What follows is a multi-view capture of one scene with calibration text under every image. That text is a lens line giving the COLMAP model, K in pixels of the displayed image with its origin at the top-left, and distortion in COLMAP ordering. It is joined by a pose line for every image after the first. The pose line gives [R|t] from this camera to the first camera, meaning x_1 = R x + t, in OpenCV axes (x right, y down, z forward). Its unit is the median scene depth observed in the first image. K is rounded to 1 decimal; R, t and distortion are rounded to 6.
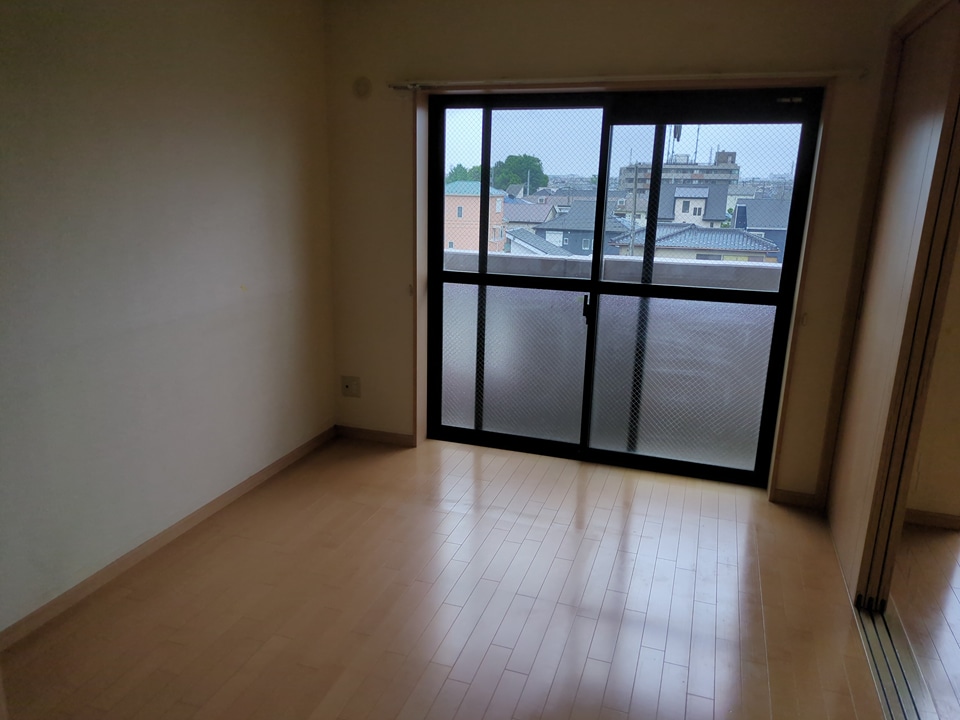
lens RADIAL K [[702.8, 0, 480.0], [0, 702.8, 354.8], [0, 0, 1]] dist [0.006644, 0.002004]
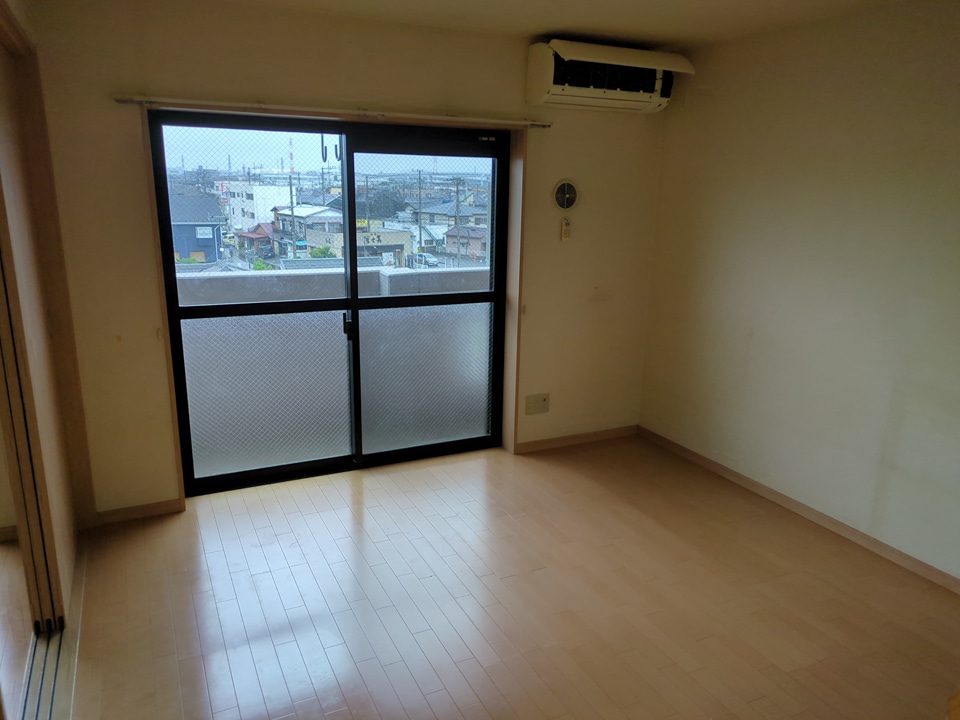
lens RADIAL K [[702.8, 0, 483.1], [0, 702.8, 364.8], [0, 0, 1]] dist [0.006644, 0.002004]
pose [[0.708099, -0.174743, 0.684150, -0.431636], [0.171934, 0.982402, 0.072969, -0.049486], [-0.684861, 0.065959, 0.725682, 0.101650]]
